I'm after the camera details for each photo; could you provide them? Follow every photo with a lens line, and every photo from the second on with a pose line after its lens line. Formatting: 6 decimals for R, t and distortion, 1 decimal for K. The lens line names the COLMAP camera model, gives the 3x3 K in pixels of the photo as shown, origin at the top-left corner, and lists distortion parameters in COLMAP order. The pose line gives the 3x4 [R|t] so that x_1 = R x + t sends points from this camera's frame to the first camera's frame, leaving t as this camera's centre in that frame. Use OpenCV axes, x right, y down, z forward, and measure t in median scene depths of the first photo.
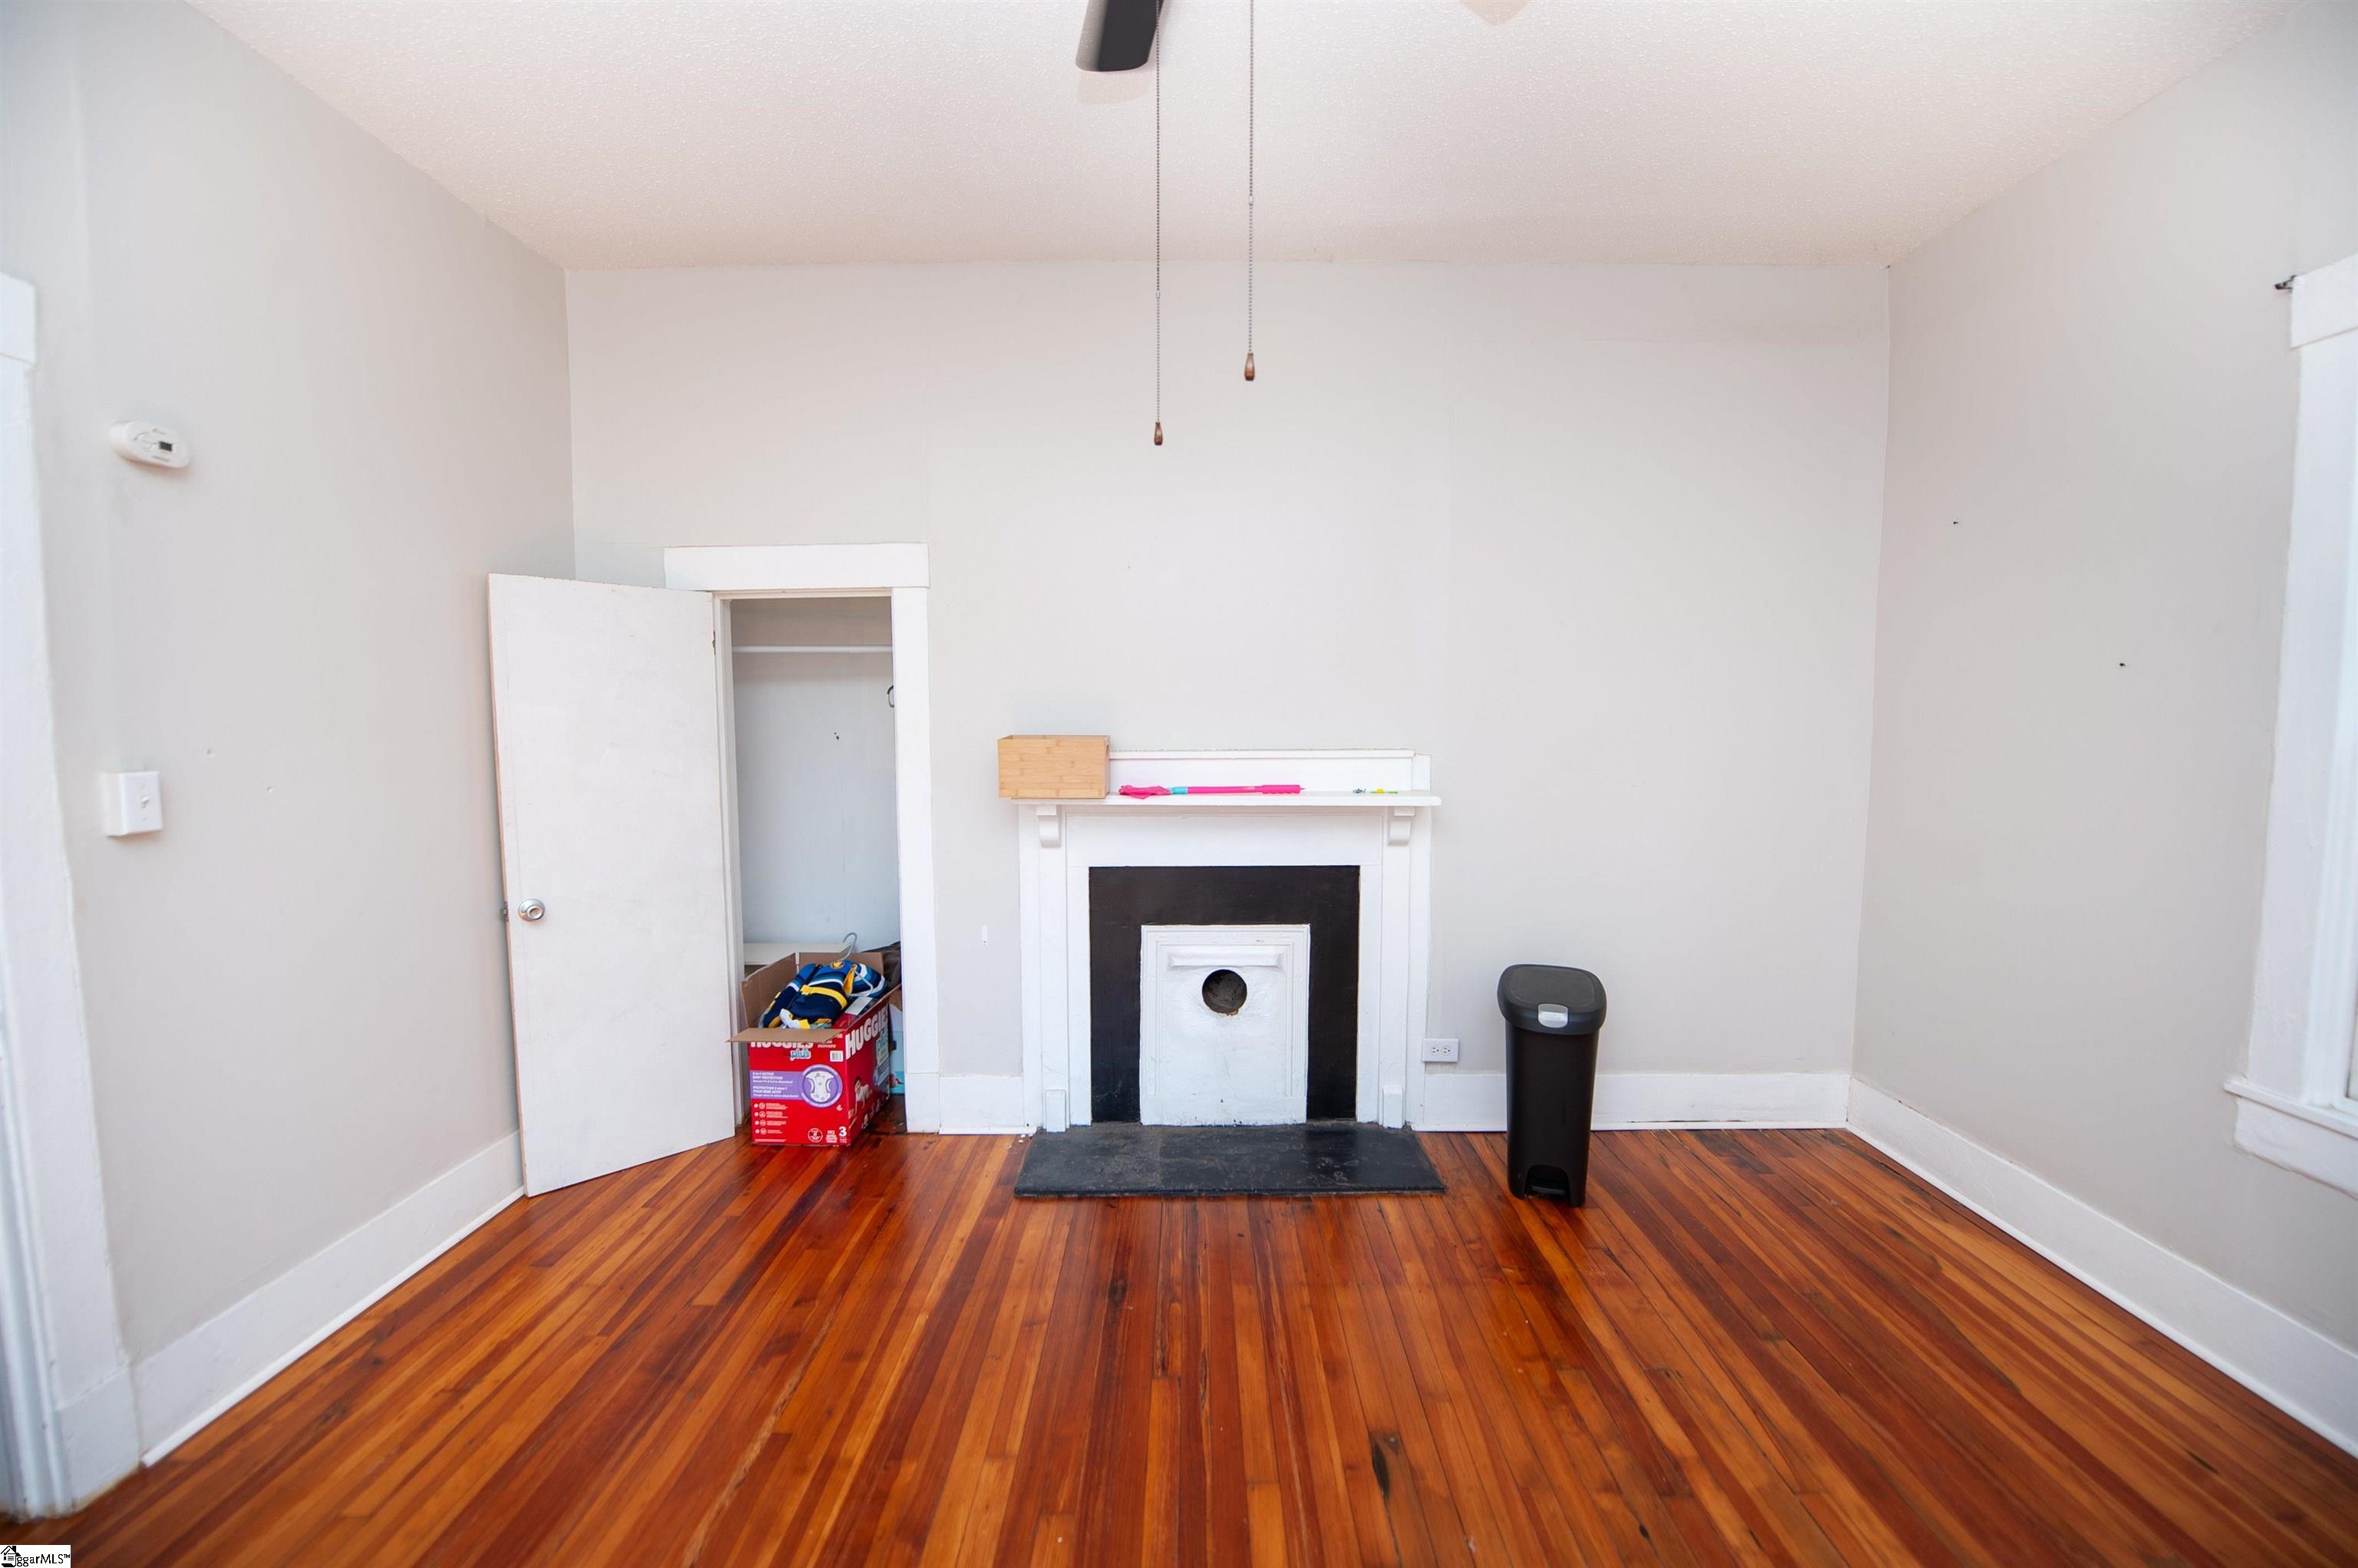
lens RADIAL K [[941.0, 0, 1174.0], [0, 941.0, 796.2], [0, 0, 1]] dist [-0.012283, -0.003136]
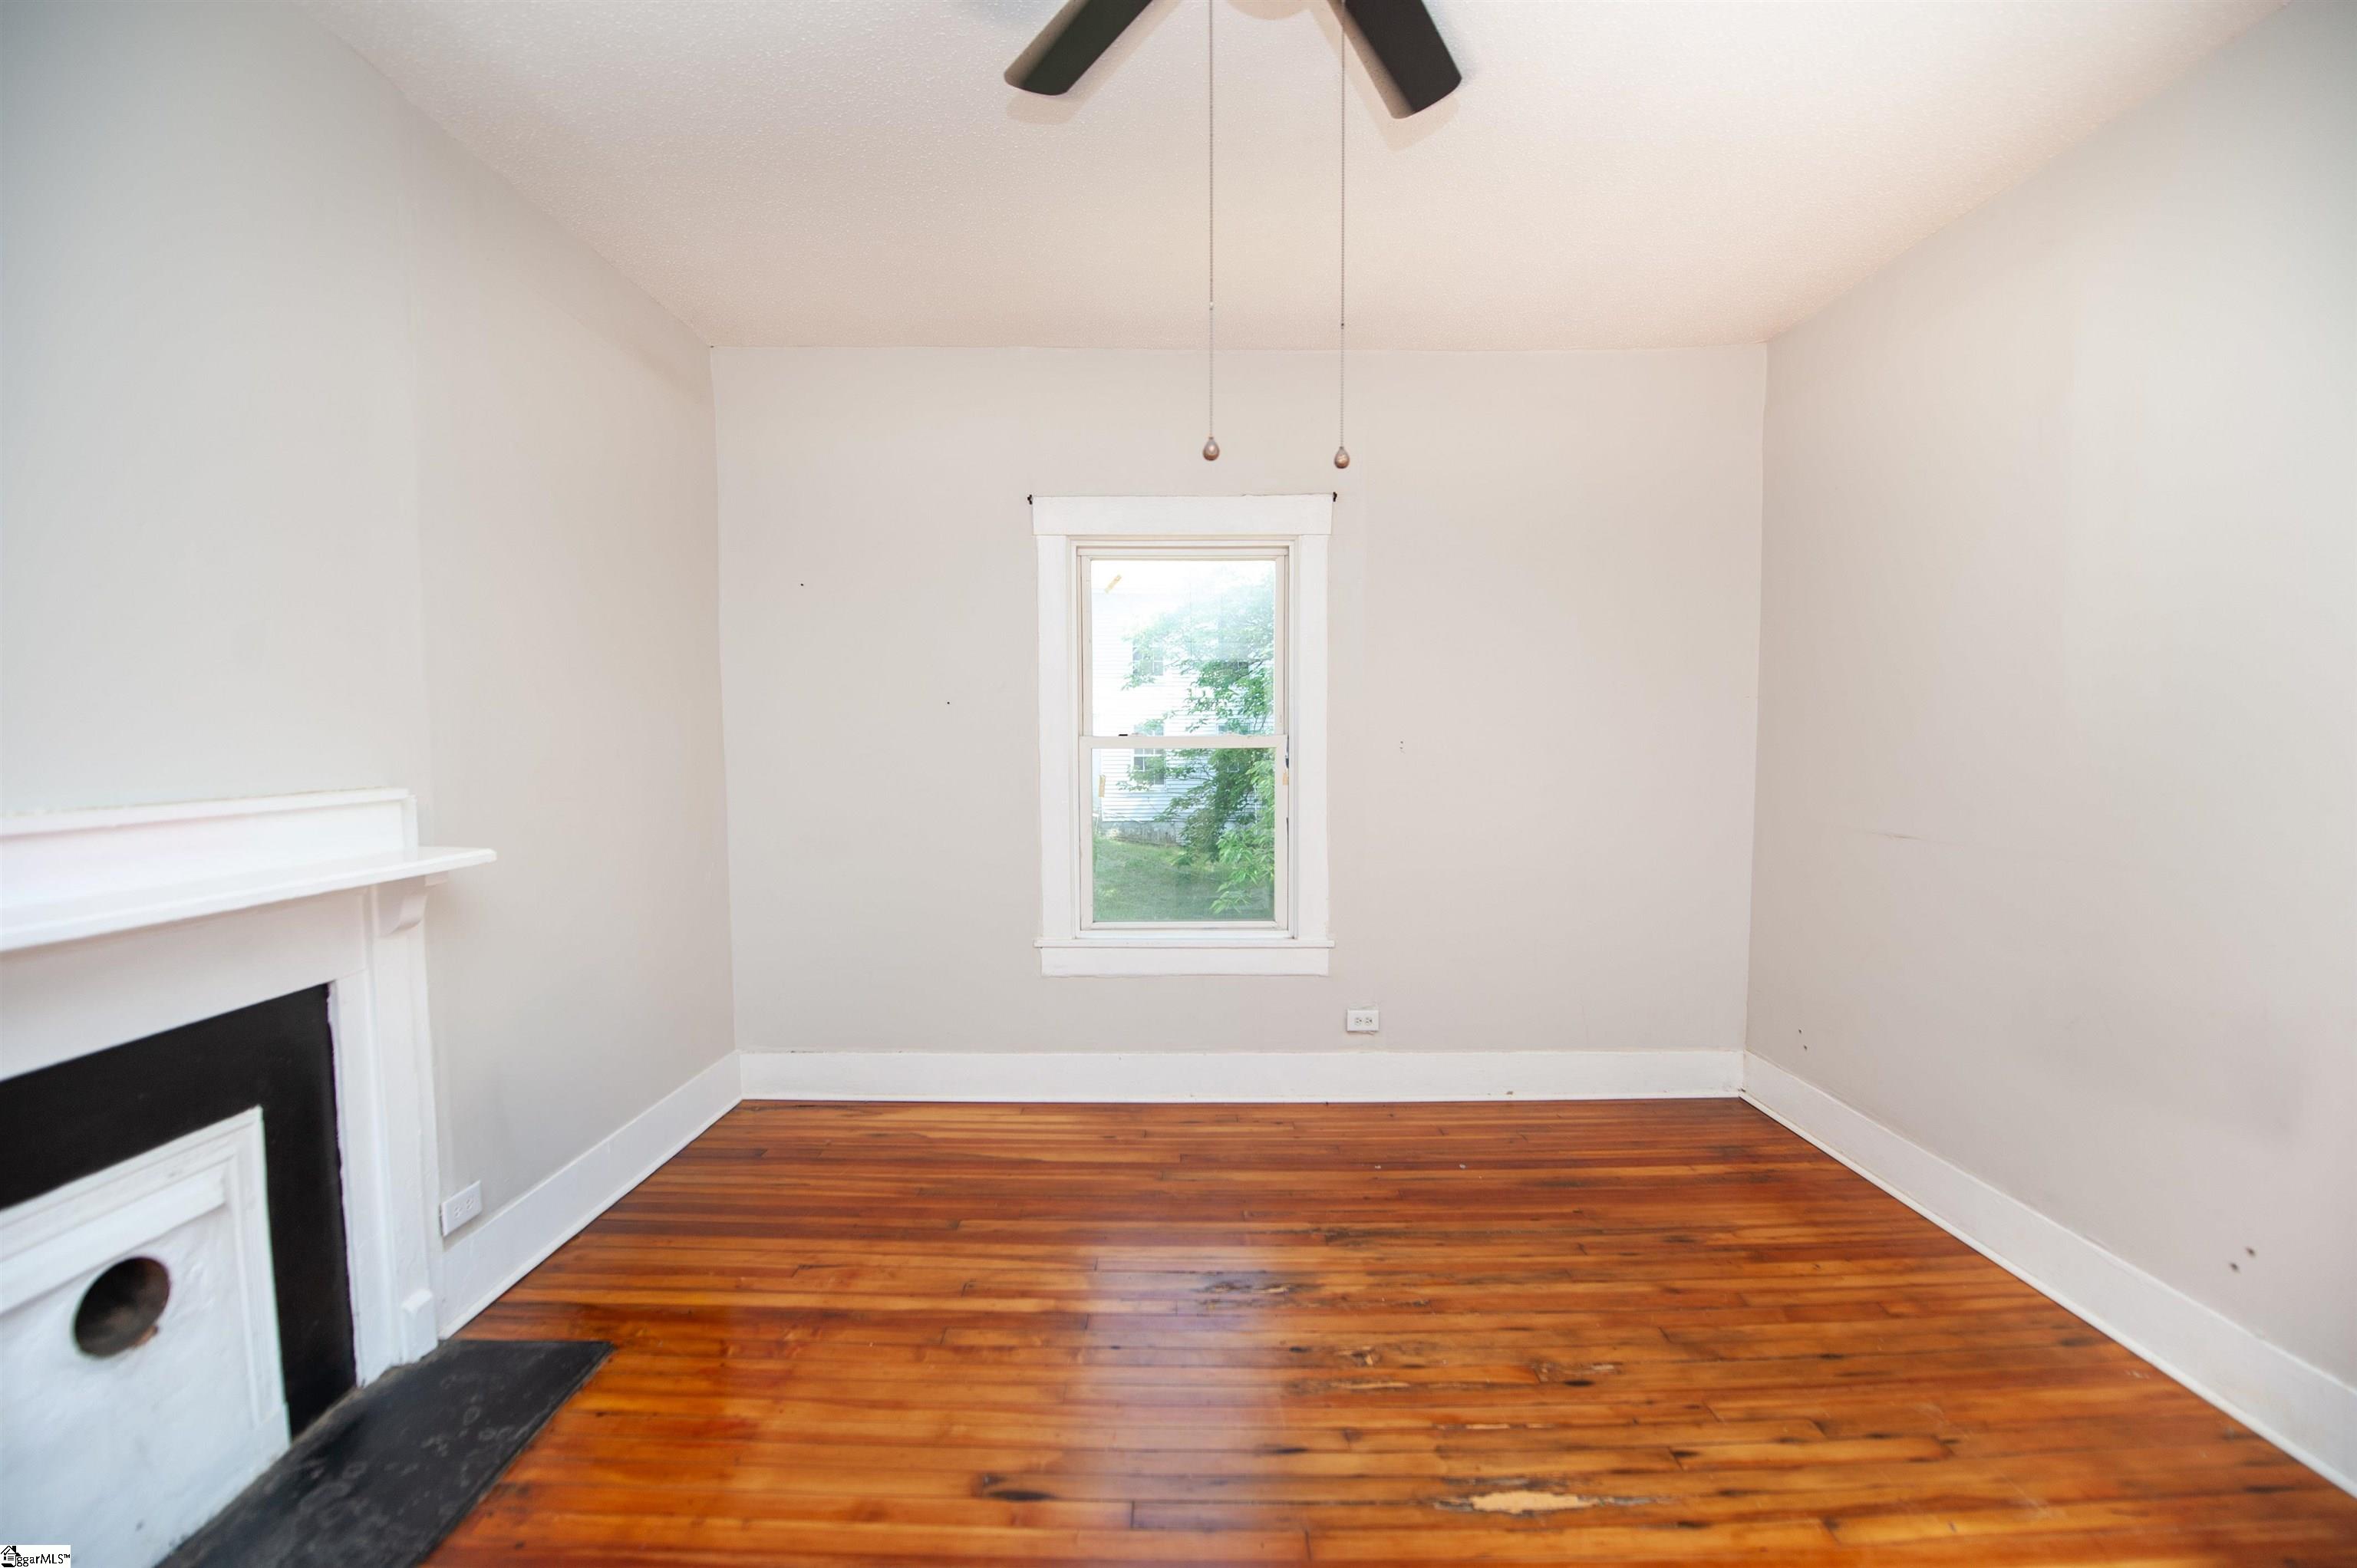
lens RADIAL K [[940.6, 0, 1173.5], [0, 940.6, 796.2], [0, 0, 1]] dist [-0.012283, -0.003136]
pose [[-0.002662, -0.058958, 0.998257, -0.561275], [0.089708, 0.994221, 0.058959, -0.046400], [-0.995965, 0.089708, 0.002643, 0.601758]]
